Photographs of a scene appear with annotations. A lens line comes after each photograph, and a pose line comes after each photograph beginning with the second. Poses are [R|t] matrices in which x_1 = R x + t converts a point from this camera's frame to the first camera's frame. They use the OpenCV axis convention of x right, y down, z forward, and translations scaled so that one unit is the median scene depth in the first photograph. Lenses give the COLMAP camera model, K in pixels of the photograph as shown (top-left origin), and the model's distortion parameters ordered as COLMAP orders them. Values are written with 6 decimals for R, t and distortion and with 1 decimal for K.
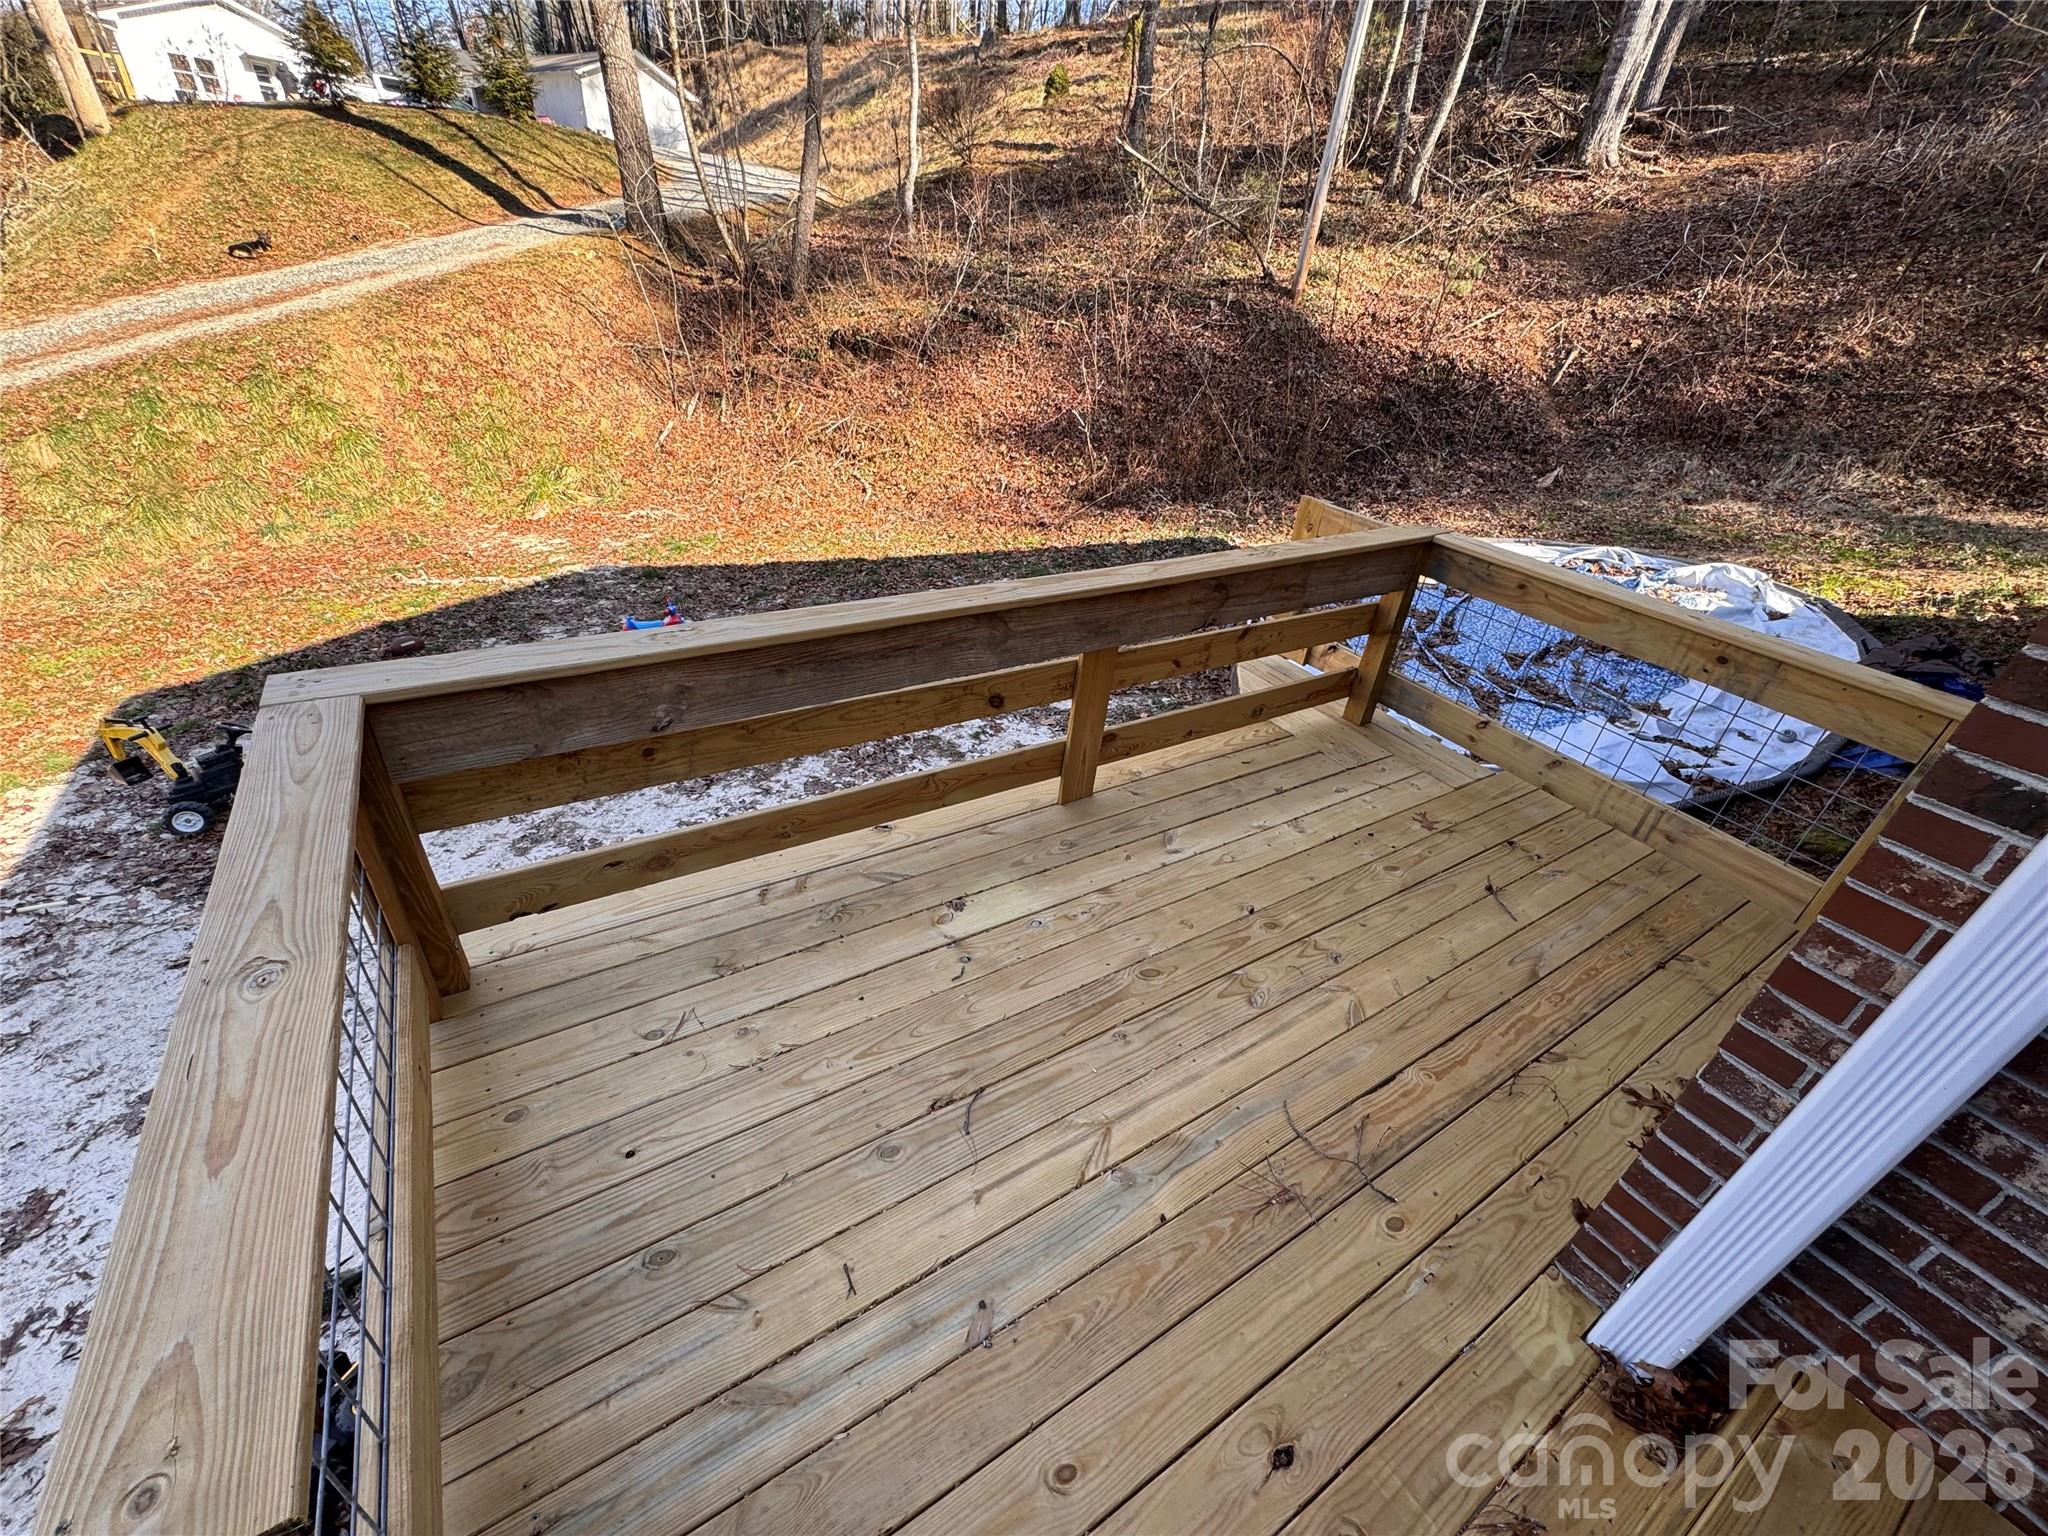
lens RADIAL K [[818.9, 0, 1023.3], [0, 818.9, 766.3], [0, 0, 1]] dist [-0.001852, 0.000948]
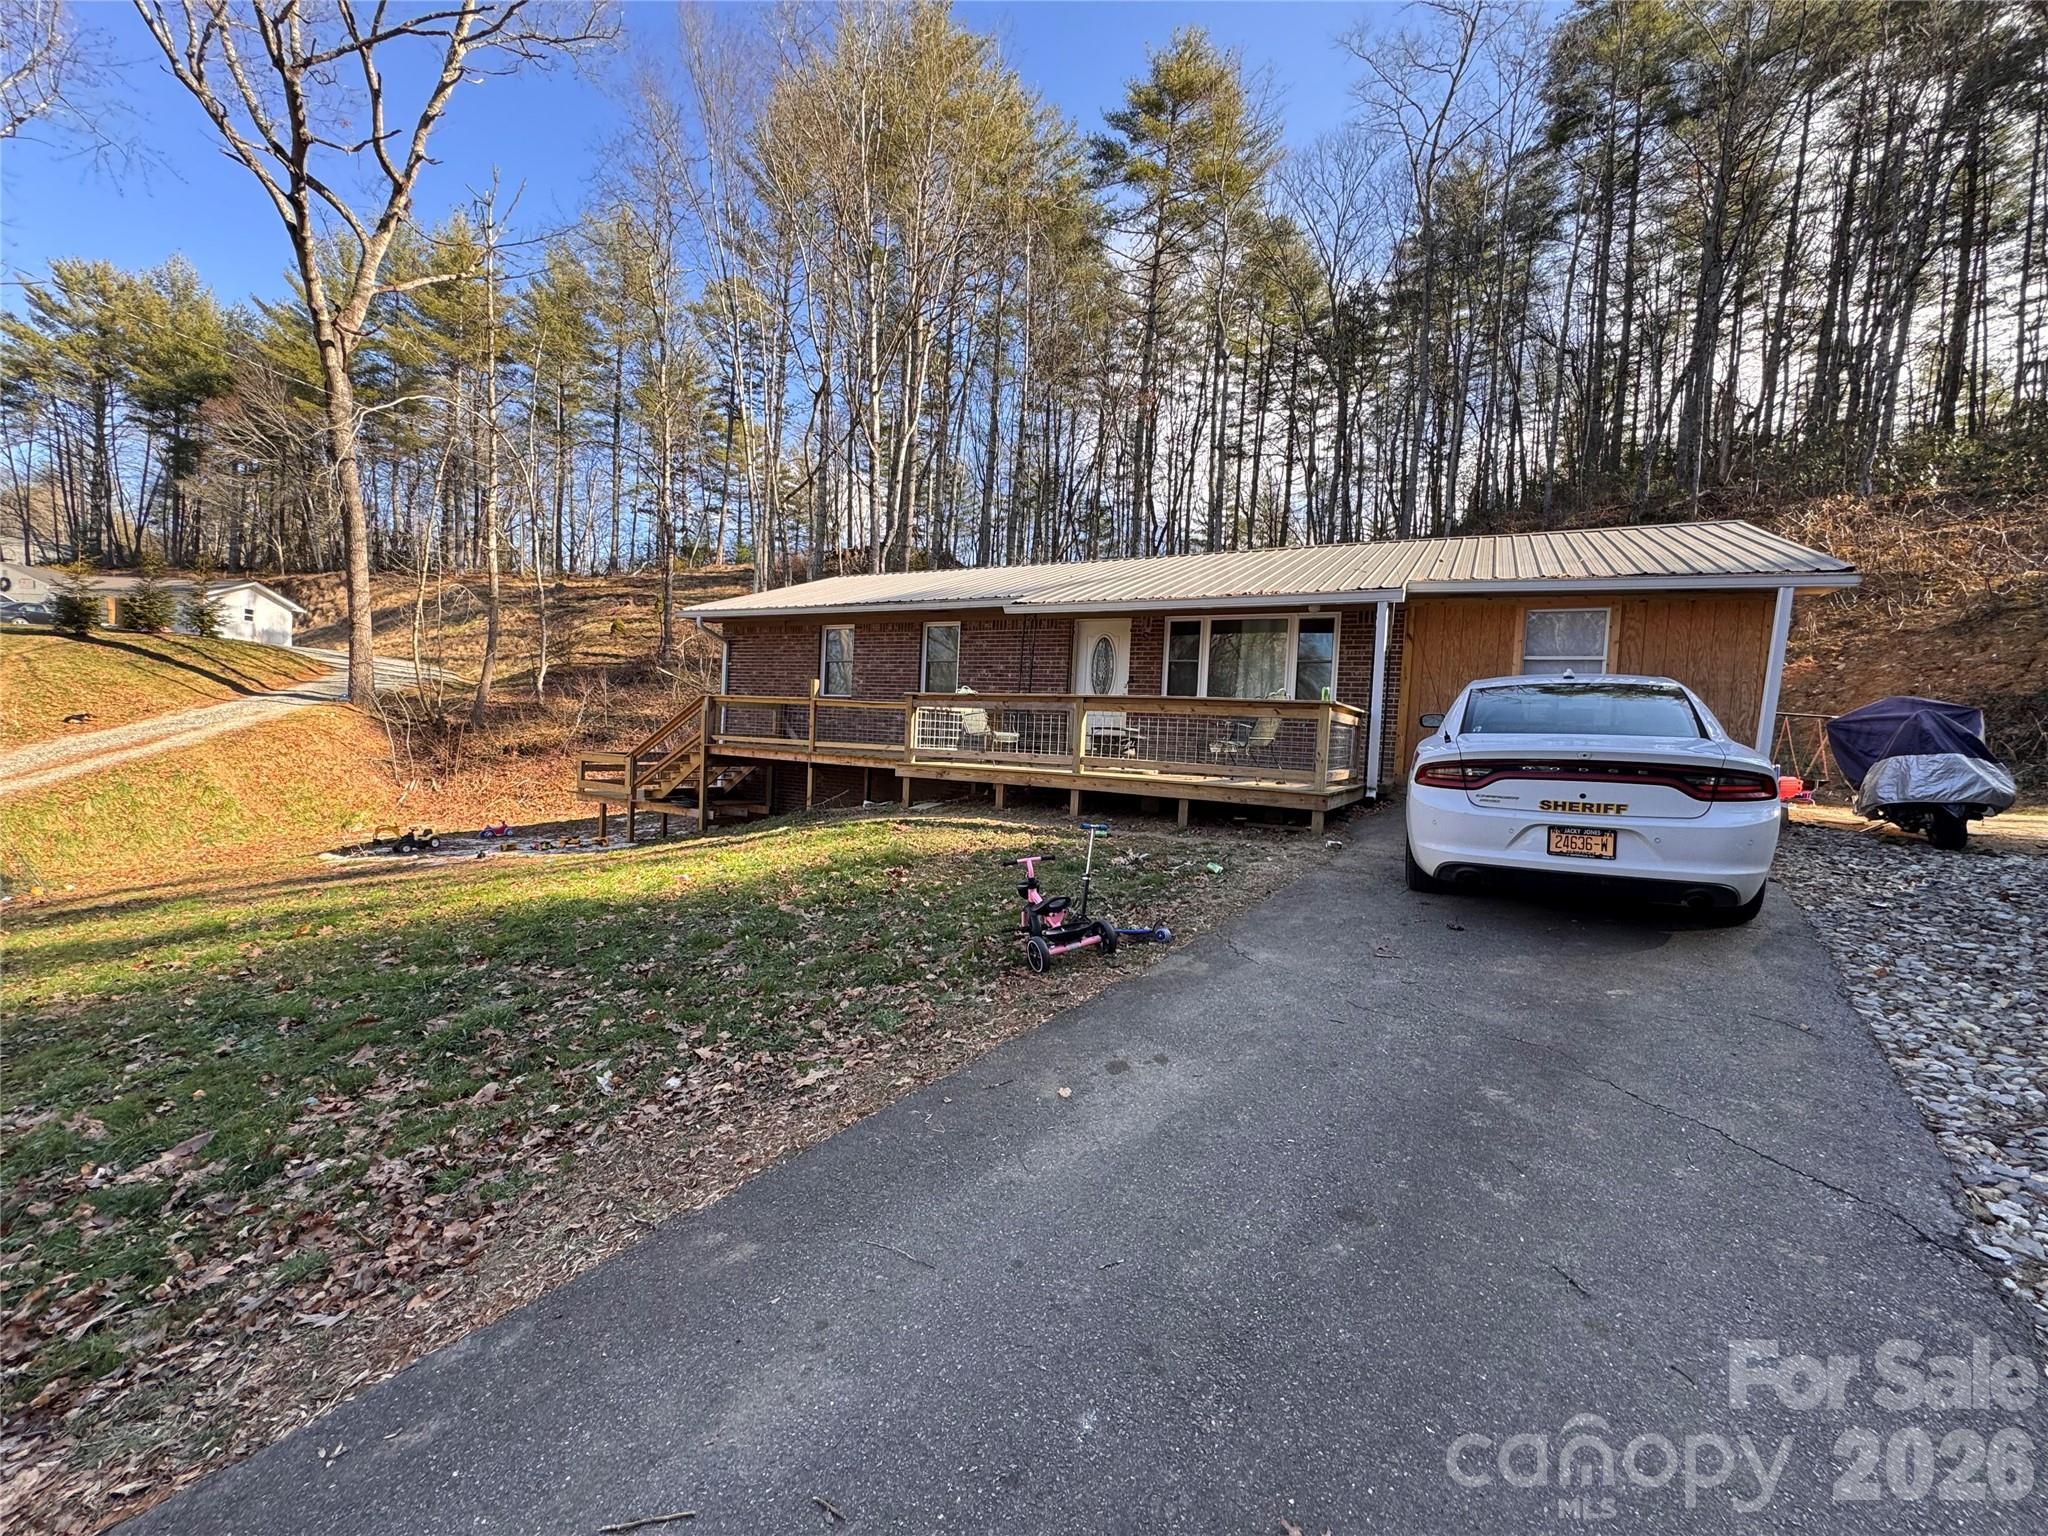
lens RADIAL K [[817.2, 0, 1027.6], [0, 817.2, 770.1], [0, 0, 1]] dist [0.010755, -0.003367]
pose [[0.871244, -0.060731, 0.487078, -0.097982], [0.275914, 0.881298, -0.383648, 0.503700], [-0.405962, 0.468643, 0.784582, -0.830547]]
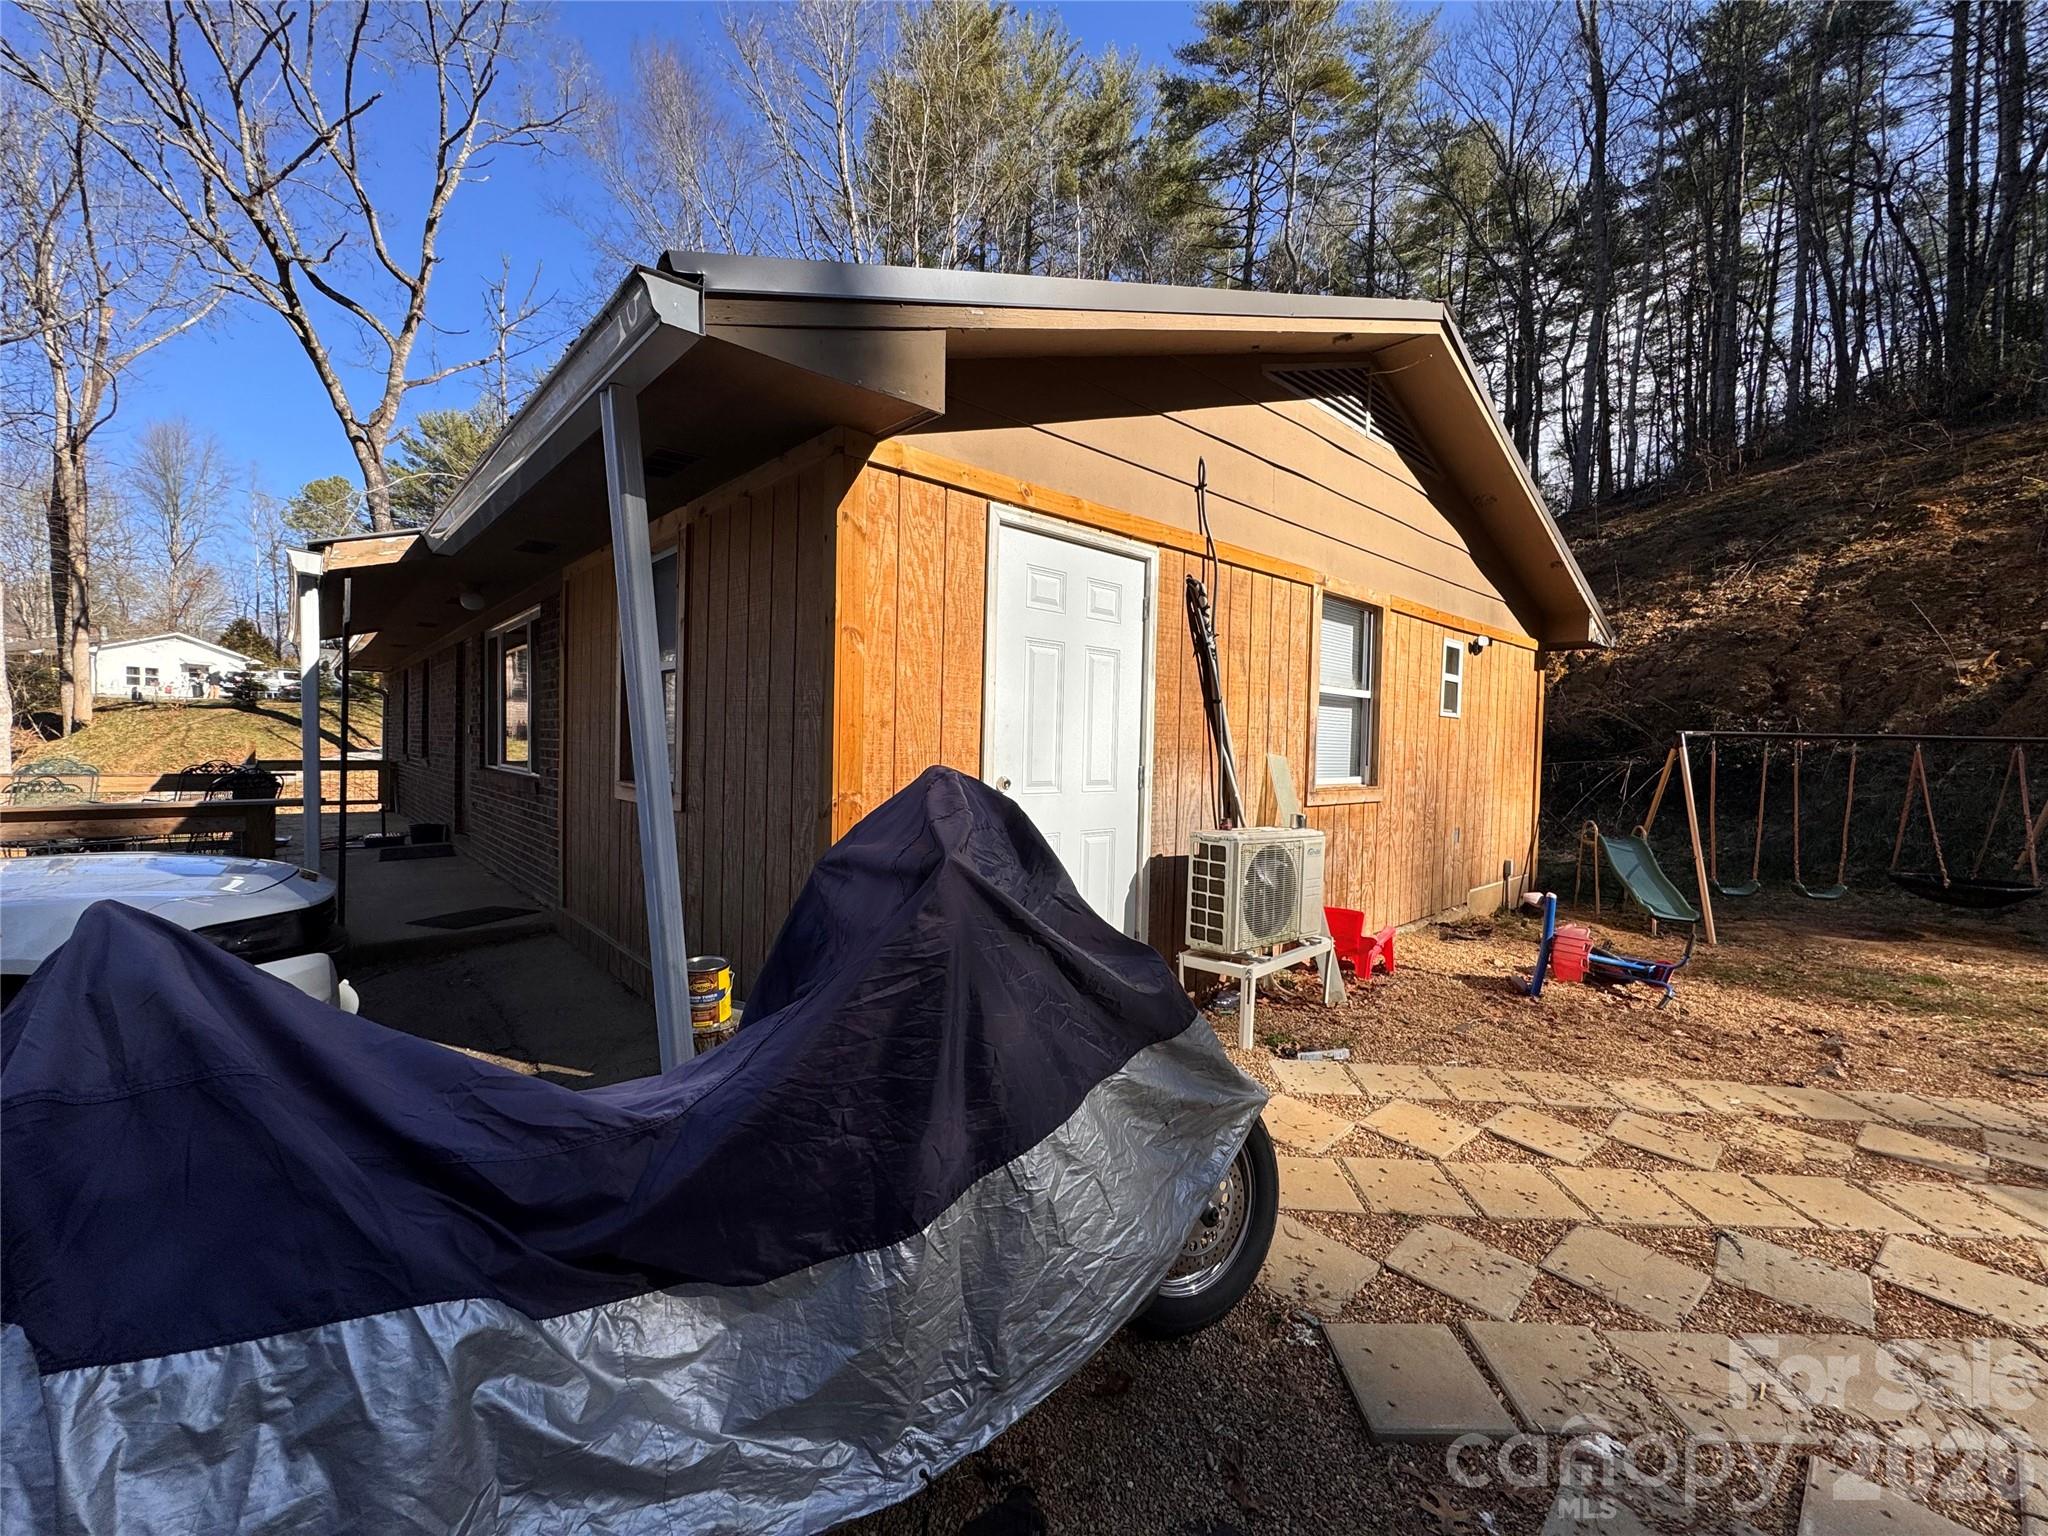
lens RADIAL K [[818.9, 0, 1023.3], [0, 818.9, 766.3], [0, 0, 1]] dist [-0.001852, 0.000948]
pose [[0.982085, -0.065825, 0.176570, 0.564774], [0.144219, 0.865646, -0.479435, 0.469041], [-0.121288, 0.496310, 0.859631, -0.771642]]
